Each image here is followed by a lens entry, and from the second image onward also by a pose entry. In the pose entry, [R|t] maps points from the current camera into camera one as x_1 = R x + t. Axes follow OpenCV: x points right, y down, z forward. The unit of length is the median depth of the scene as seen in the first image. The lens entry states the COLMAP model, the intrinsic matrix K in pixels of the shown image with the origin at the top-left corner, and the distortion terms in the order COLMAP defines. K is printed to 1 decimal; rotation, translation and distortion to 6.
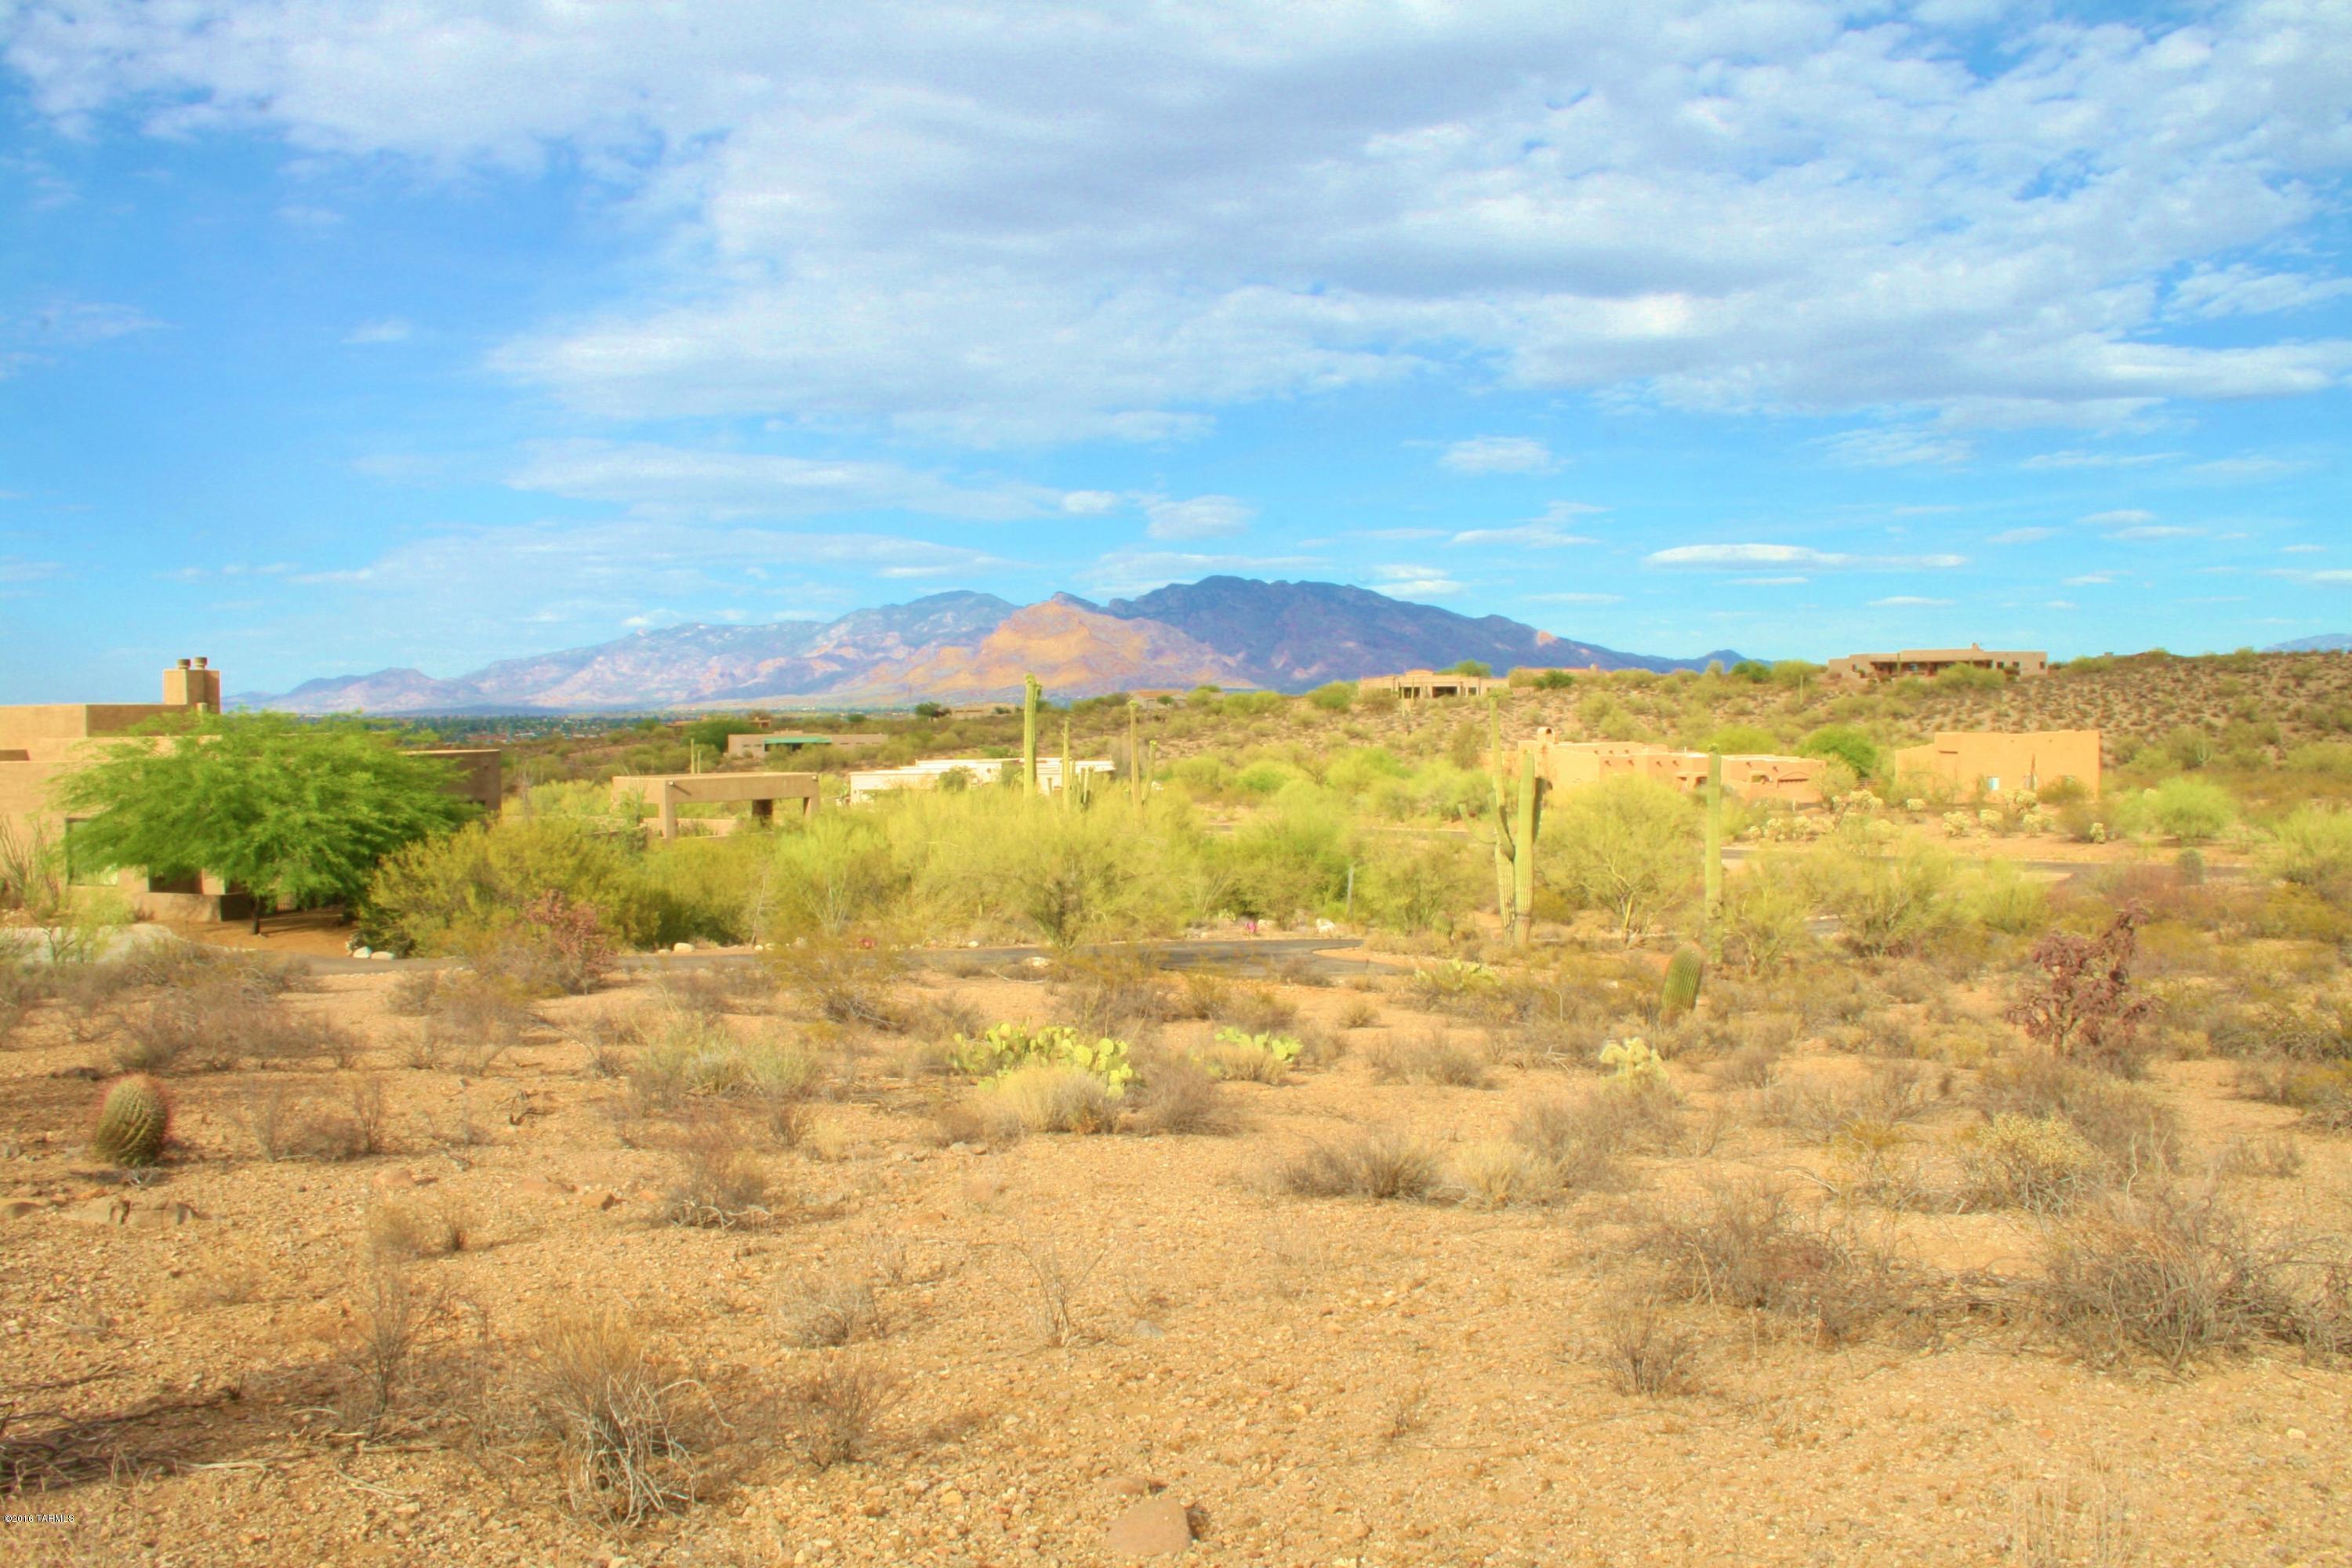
lens RADIAL K [[1962.8, 0, 1146.3], [0, 1962.8, 792.0], [0, 0, 1]] dist [-0.164049, 0.143180]
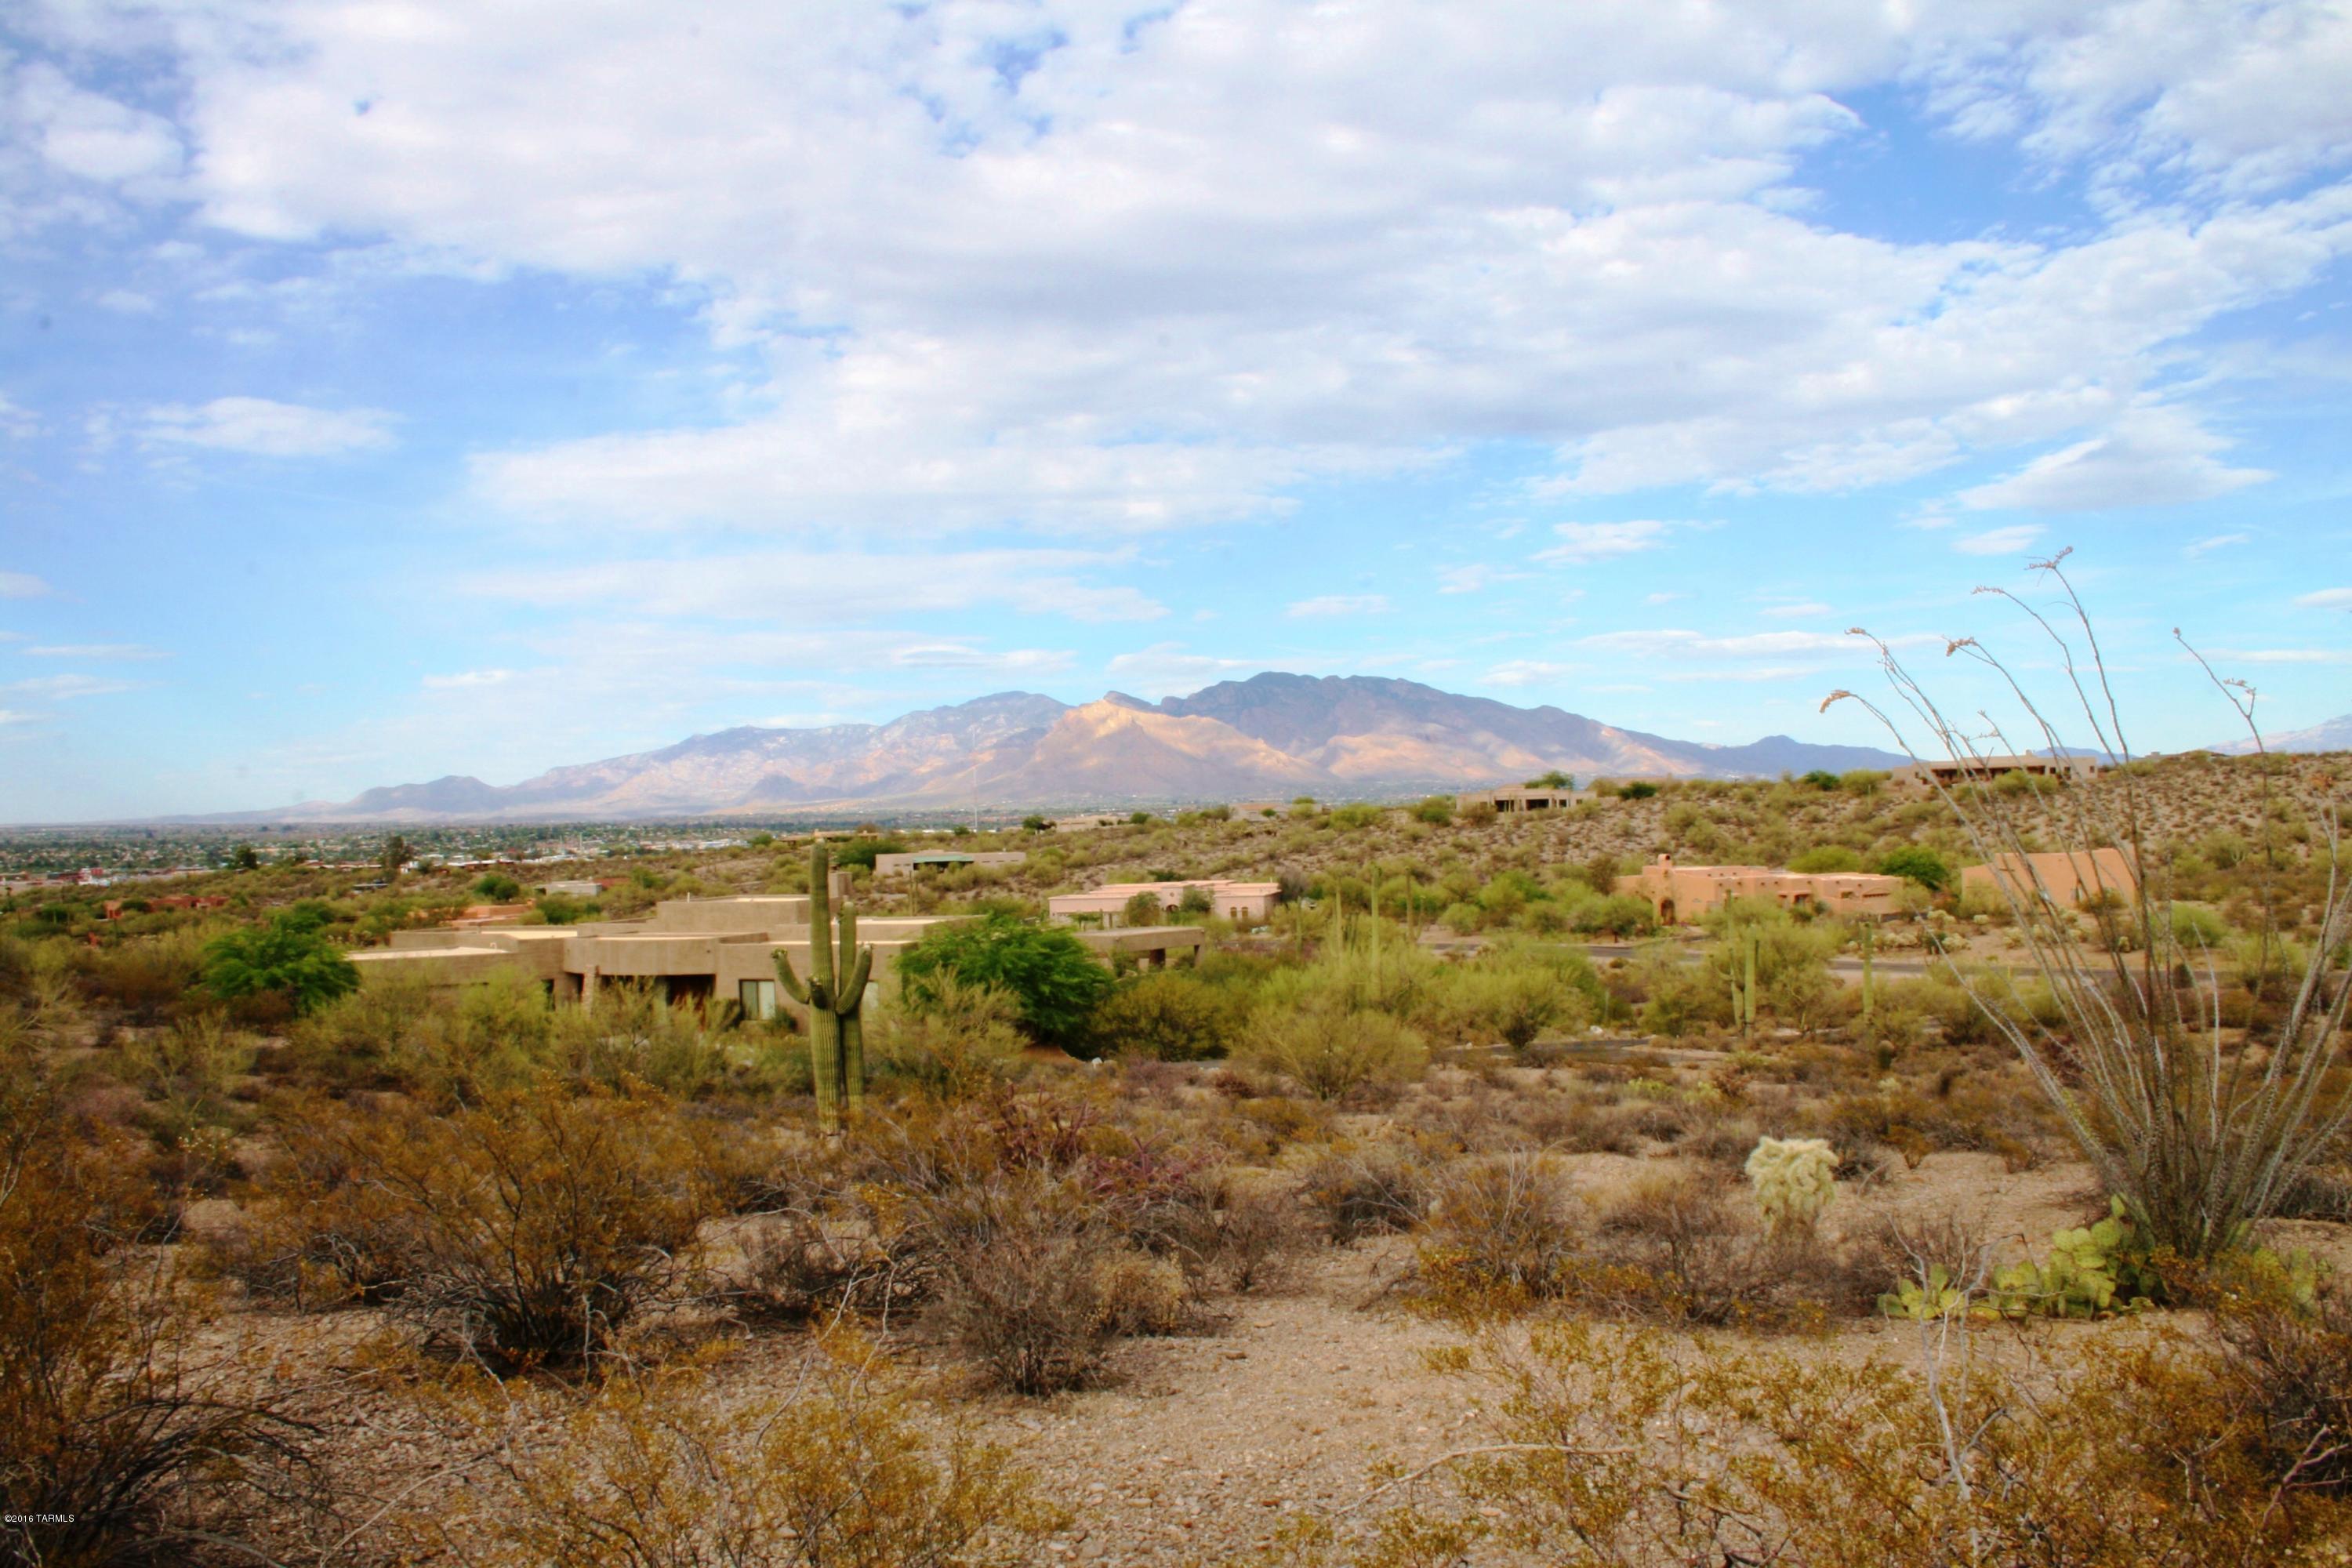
lens RADIAL K [[1962.8, 0, 1146.3], [0, 1962.8, 792.0], [0, 0, 1]] dist [-0.164049, 0.143180]
pose [[0.999486, -0.017484, -0.026870, -0.044246], [0.016130, 0.998629, -0.049802, -0.009749], [0.027704, 0.049343, 0.998398, -0.107626]]
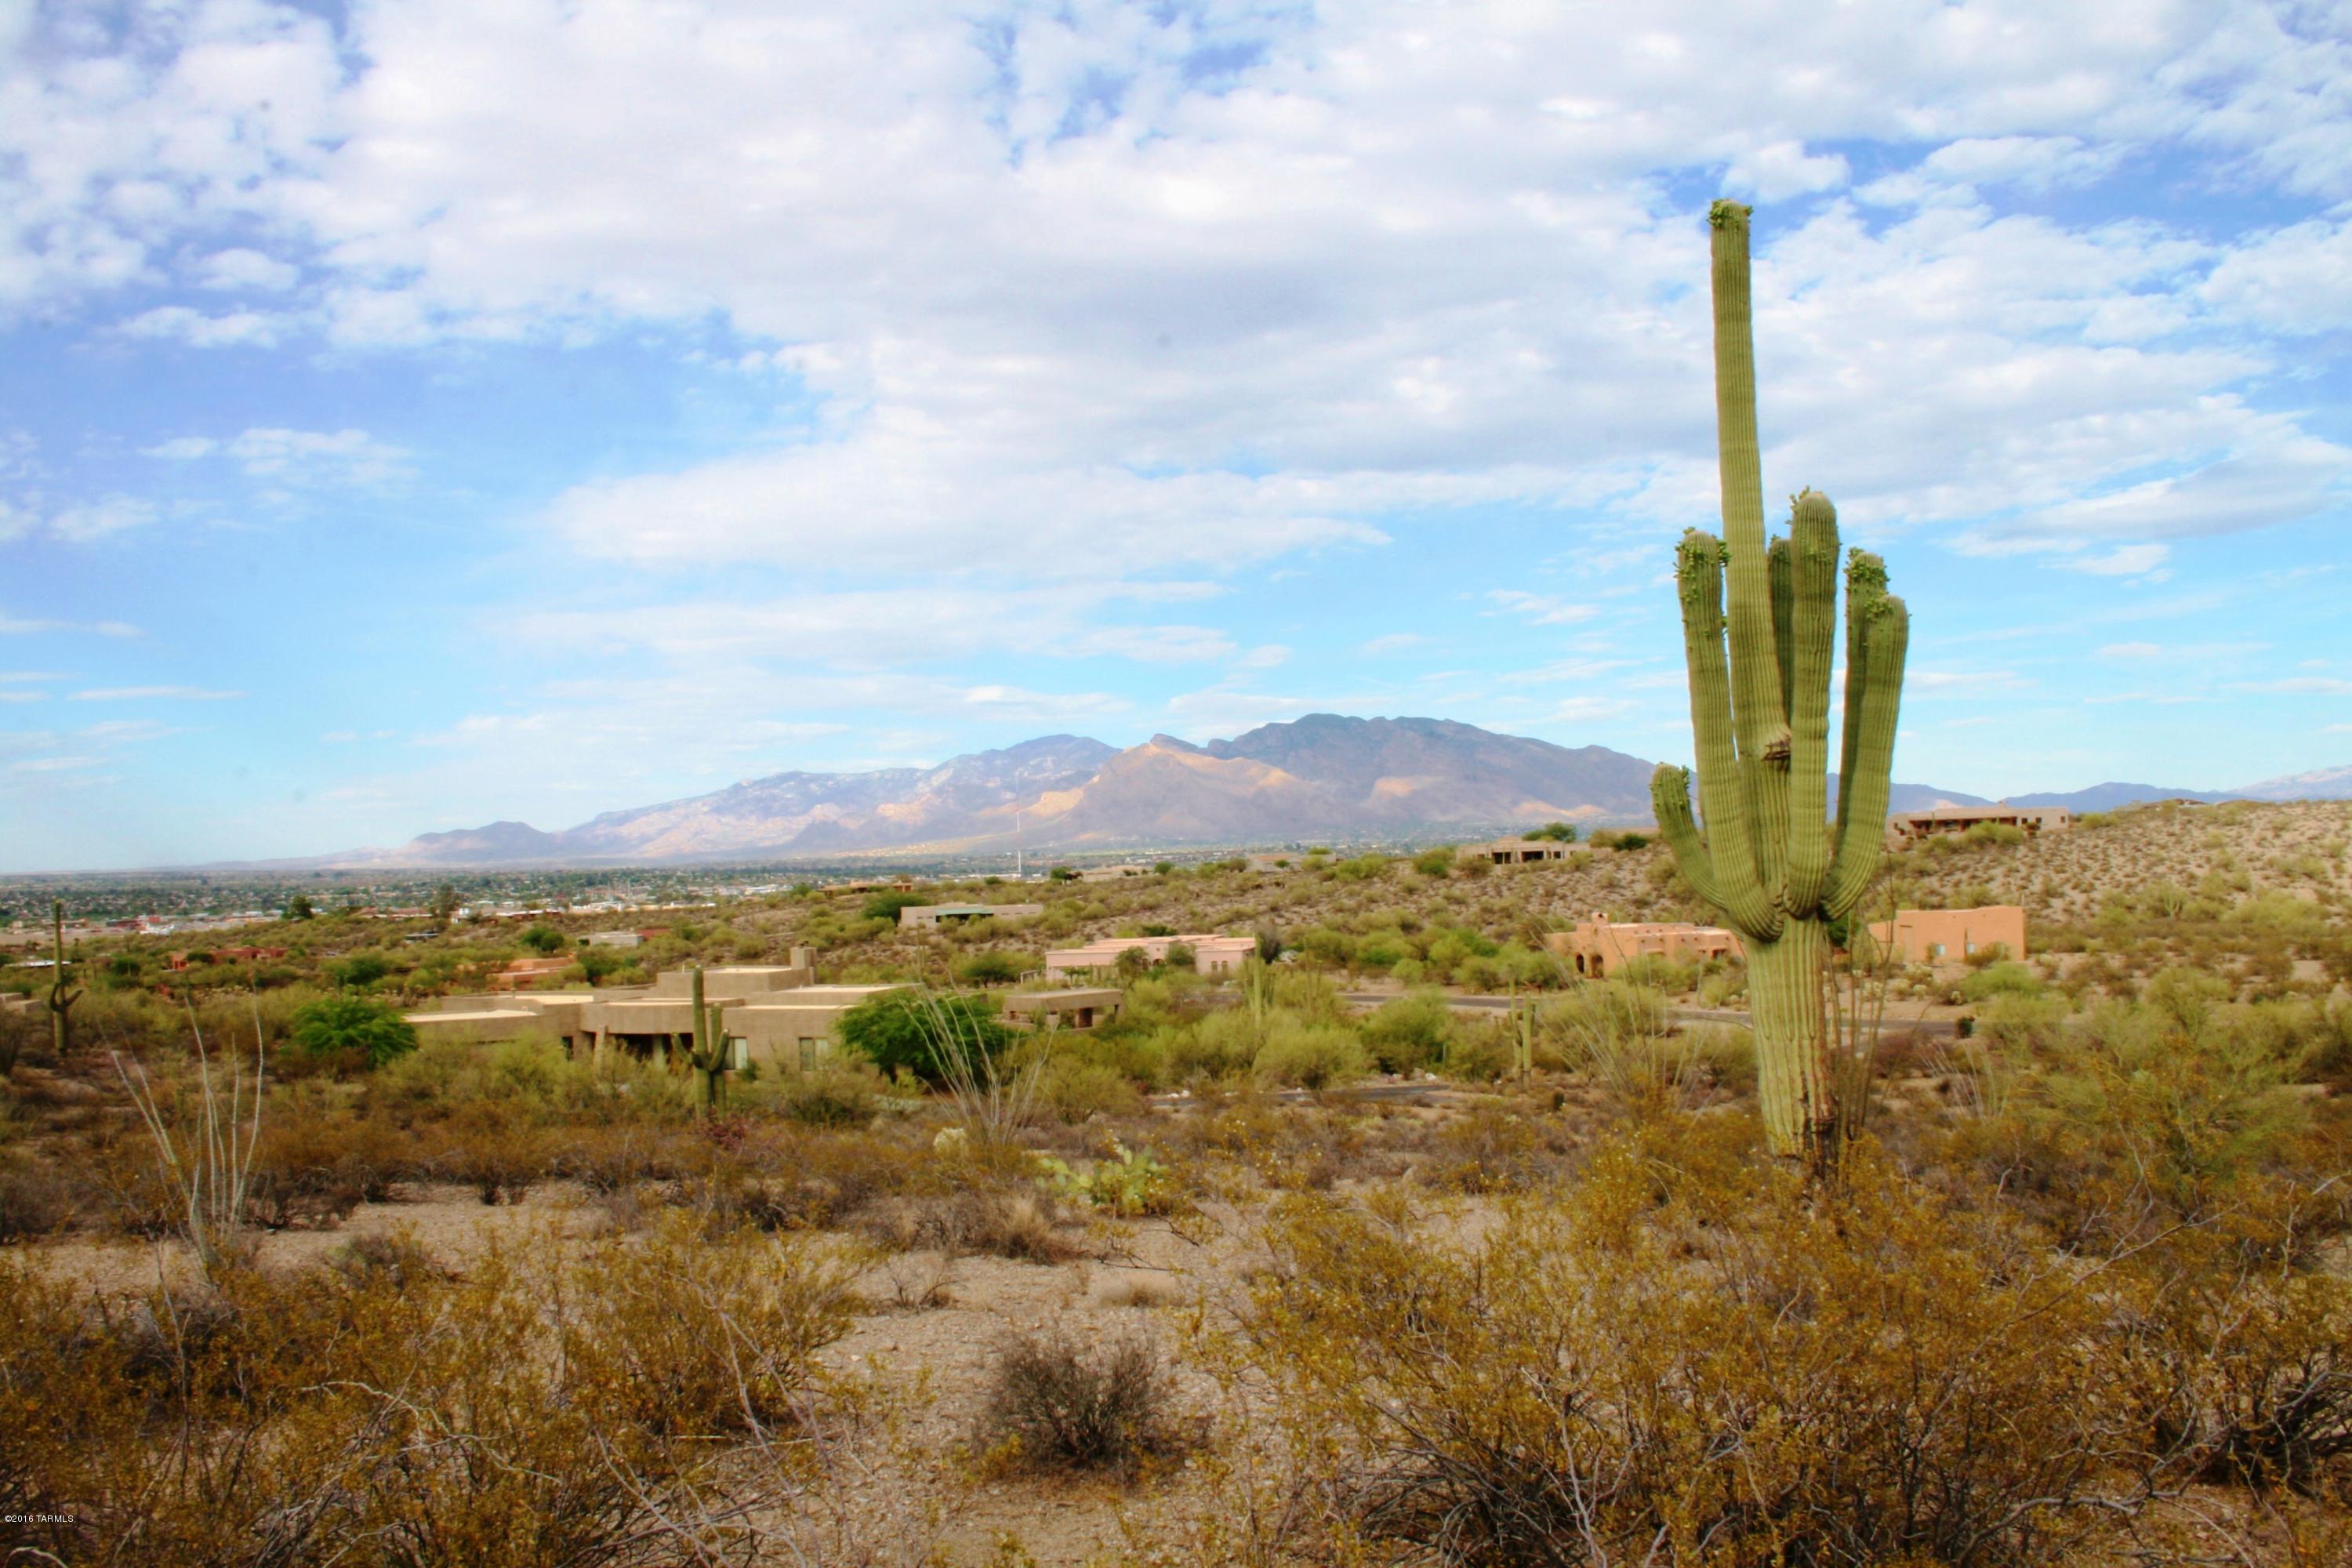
lens RADIAL K [[1963.9, 0, 1146.6], [0, 1963.9, 794.6], [0, 0, 1]] dist [-0.161800, 0.136698]
pose [[0.998433, -0.024094, -0.050504, -0.015518], [0.020502, 0.997302, -0.070482, -0.014889], [0.052066, 0.069336, 0.996234, -0.175056]]
